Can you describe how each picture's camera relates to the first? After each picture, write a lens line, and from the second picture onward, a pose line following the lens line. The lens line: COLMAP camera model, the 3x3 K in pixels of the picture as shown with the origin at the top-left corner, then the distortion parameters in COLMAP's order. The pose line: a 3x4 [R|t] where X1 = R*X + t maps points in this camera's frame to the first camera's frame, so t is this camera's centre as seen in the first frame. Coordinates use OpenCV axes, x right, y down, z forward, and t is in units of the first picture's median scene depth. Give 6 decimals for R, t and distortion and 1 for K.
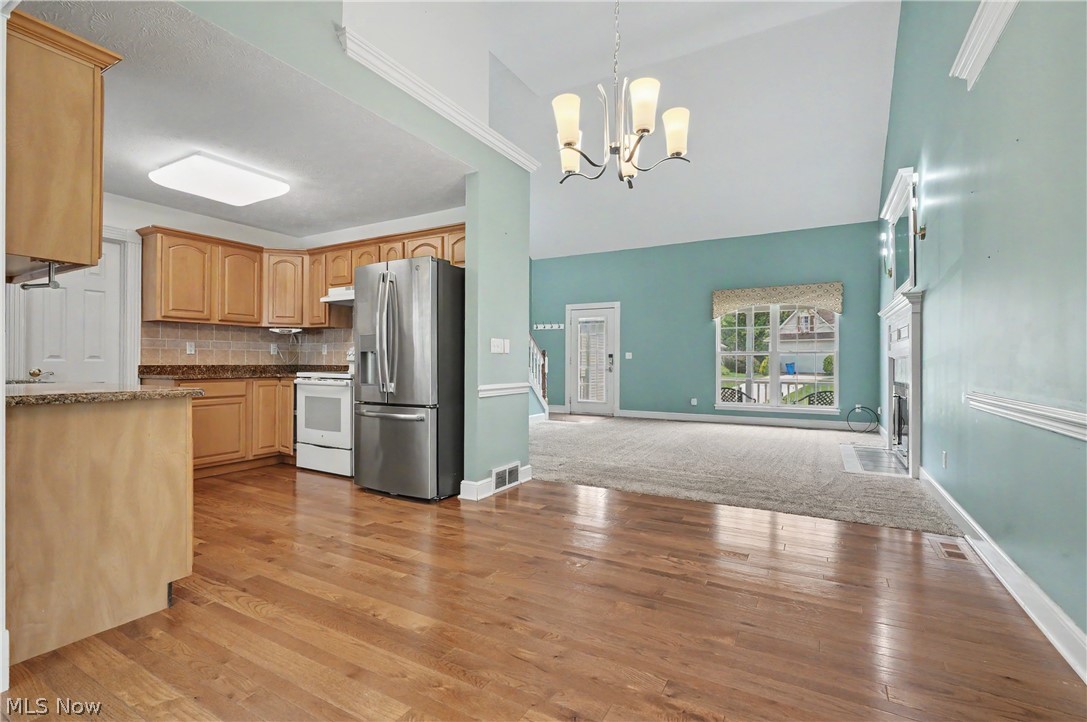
lens RADIAL K [[492.5, 0, 542.9], [0, 492.5, 359.1], [0, 0, 1]] dist [-0.011336, 0.000204]
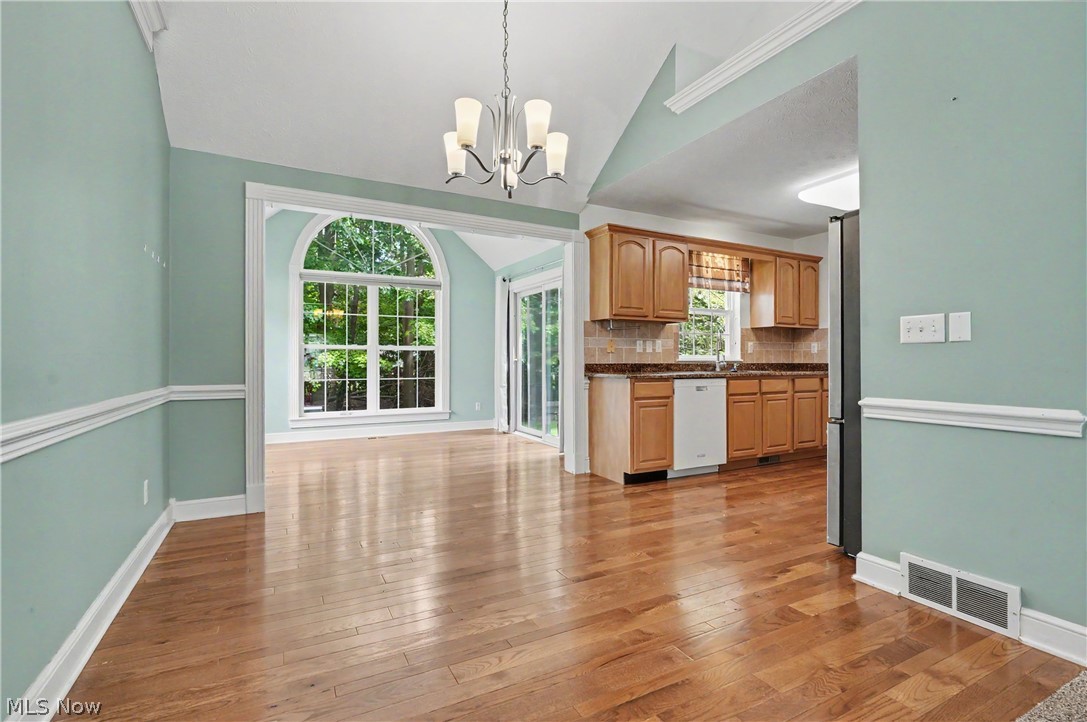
lens RADIAL K [[503.8, 0, 539.3], [0, 503.8, 359.6], [0, 0, 1]] dist [-0.009059, -0.000024]
pose [[-0.542192, -0.004644, -0.840242, 0.487388], [0.002672, 0.999970, -0.007251, 0.007581], [0.840250, -0.006177, -0.542164, 0.784471]]
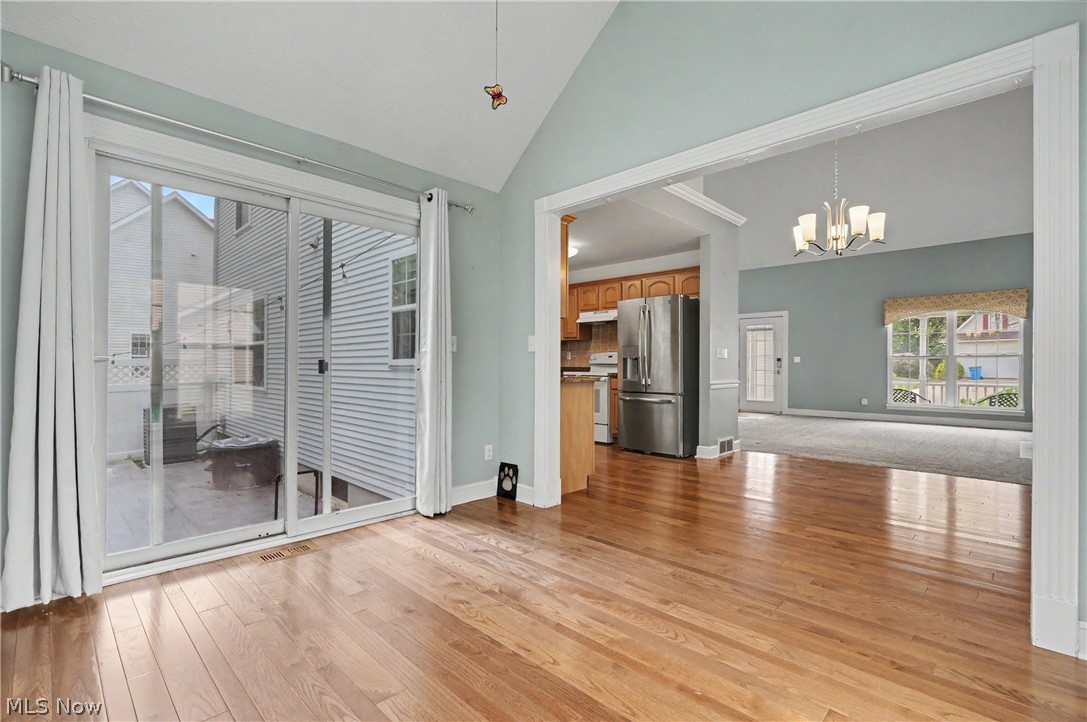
lens RADIAL K [[489.3, 0, 543.5], [0, 489.3, 361.0], [0, 0, 1]] dist [-0.010094, 0.000108]
pose [[0.965828, -0.002028, -0.259174, -0.182521], [0.001012, 0.999991, -0.004051, 0.000400], [0.259180, 0.003651, 0.965822, -0.413478]]
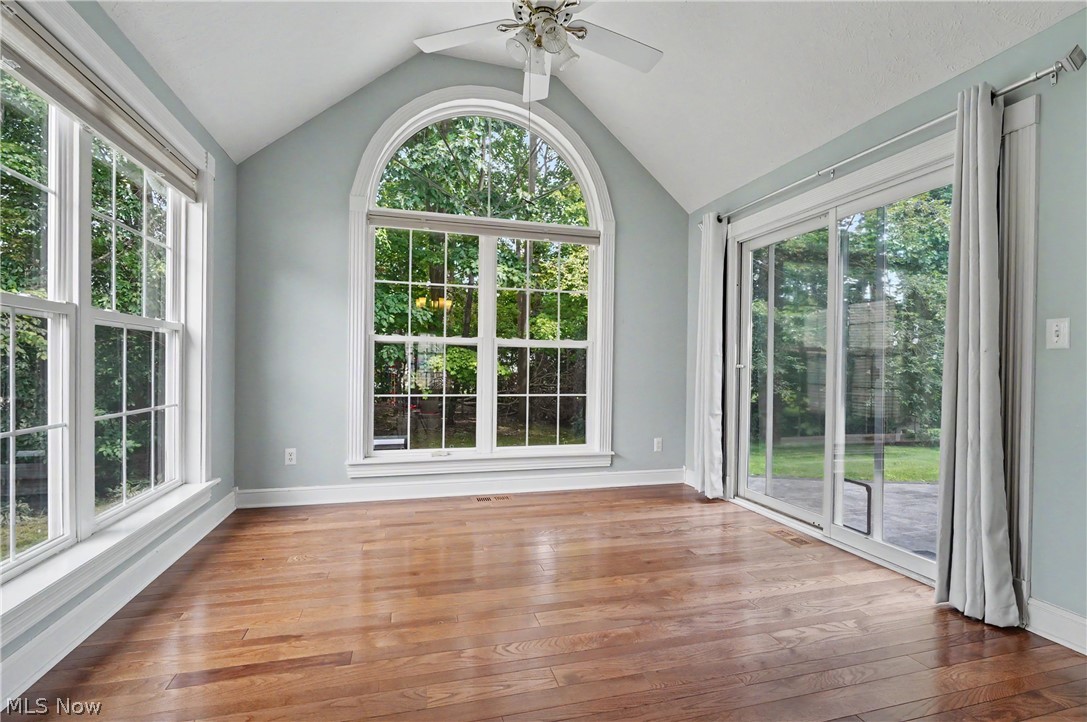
lens RADIAL K [[497.2, 0, 543.8], [0, 497.2, 371.1], [0, 0, 1]] dist [-0.009502, -0.000064]
pose [[-0.702463, -0.007441, -0.711682, 0.060215], [-0.014523, 0.999887, 0.003881, 0.006466], [0.711572, 0.013062, -0.702491, 0.256654]]
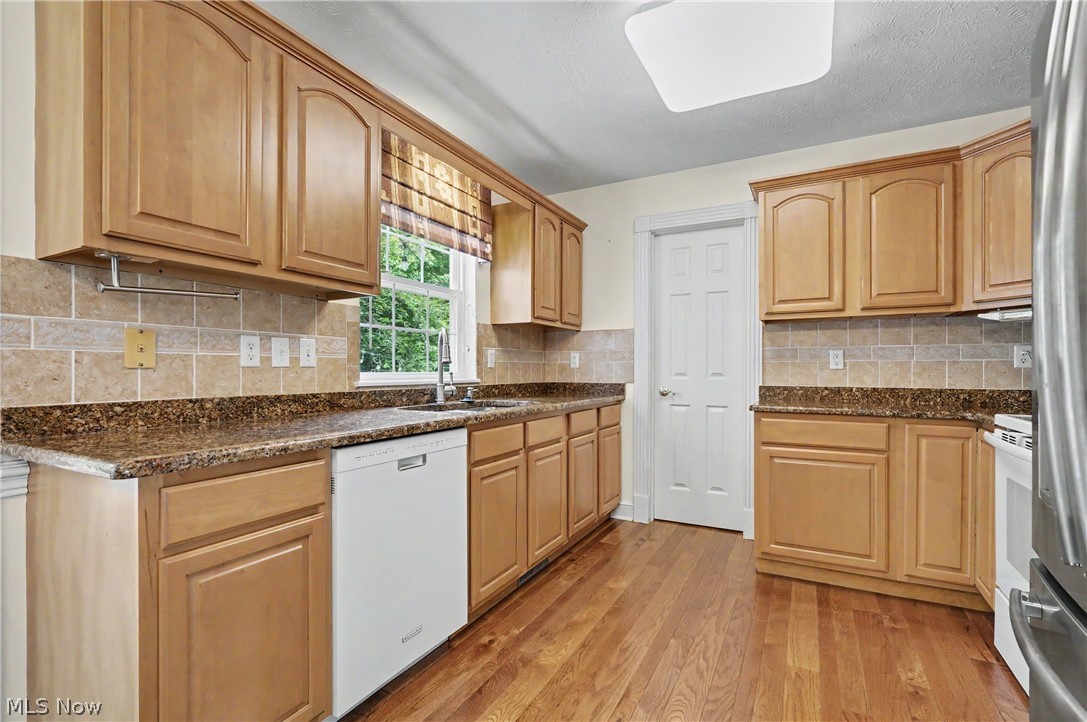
lens RADIAL K [[492.6, 0, 546.5], [0, 492.6, 369.5], [0, 0, 1]] dist [-0.002685, -0.000277]
pose [[0.025081, -0.002685, -0.999682, -0.104160], [0.004738, 0.999985, -0.002567, -0.010198], [0.999674, -0.004672, 0.025093, 0.618414]]
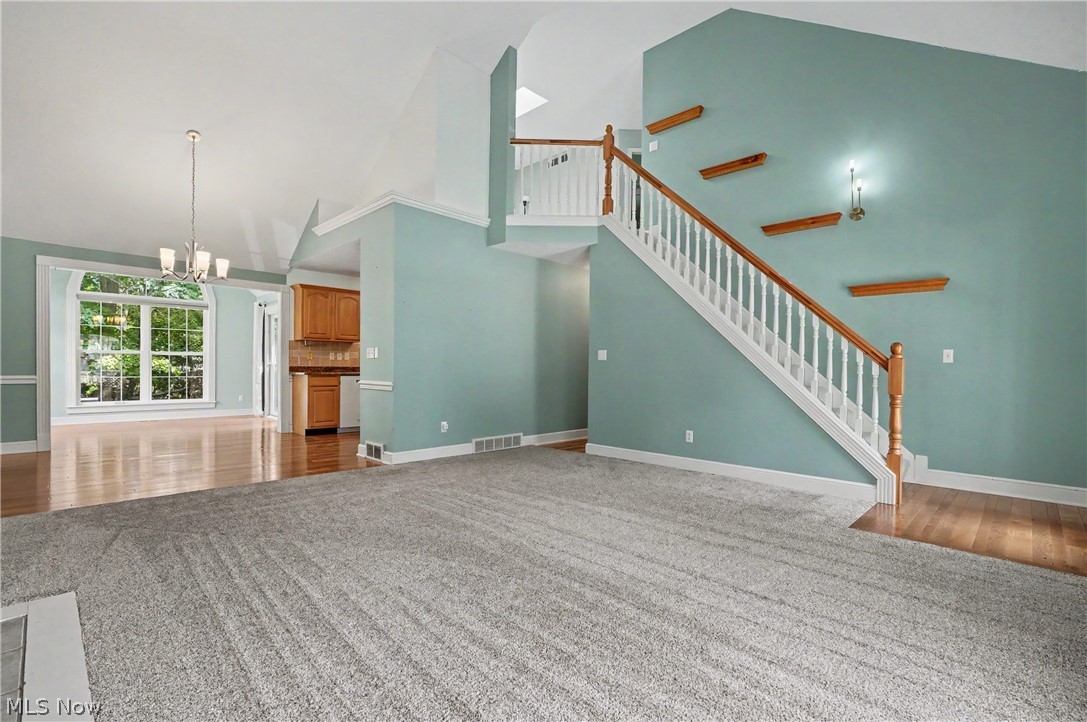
lens RADIAL K [[497.2, 0, 543.8], [0, 497.2, 371.1], [0, 0, 1]] dist [-0.009502, -0.000064]
pose [[-0.256973, 0.002052, -0.966416, 0.934333], [-0.006617, 0.999971, 0.003882, 0.012803], [0.966396, 0.007392, -0.256952, 1.513353]]
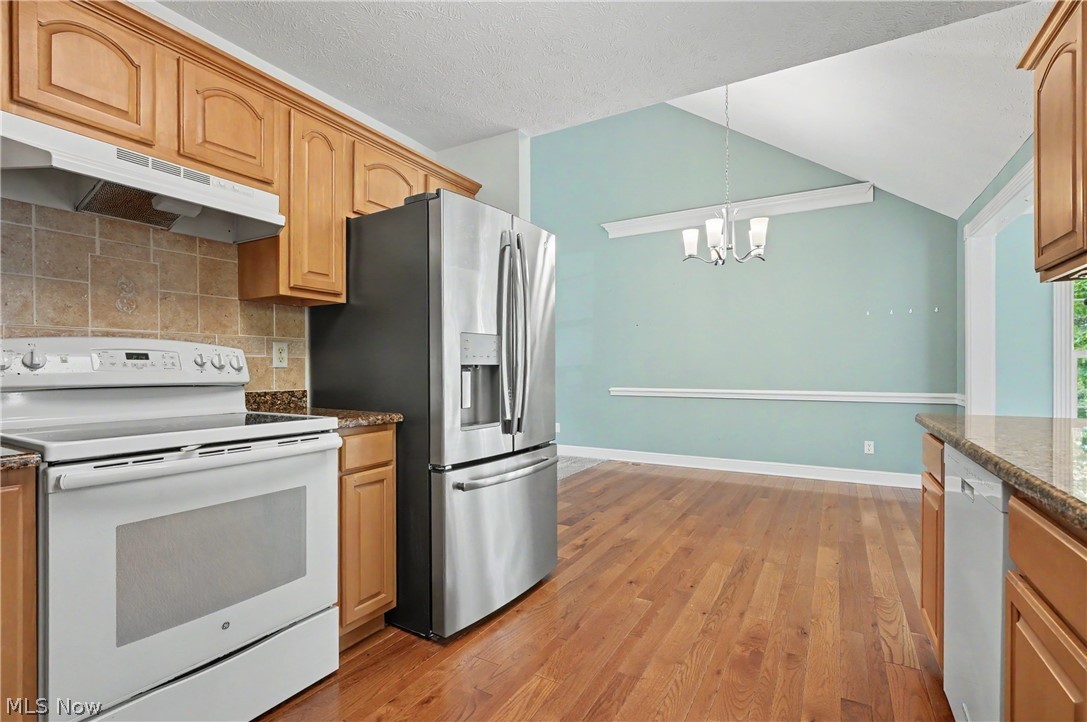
lens RADIAL K [[497.2, 0, 543.8], [0, 497.2, 371.1], [0, 0, 1]] dist [-0.009502, -0.000064]
pose [[0.015125, -0.008081, 0.999853, -0.728088], [-0.003148, 0.999962, 0.008129, -0.010743], [-0.999881, -0.003270, 0.015099, 0.753958]]
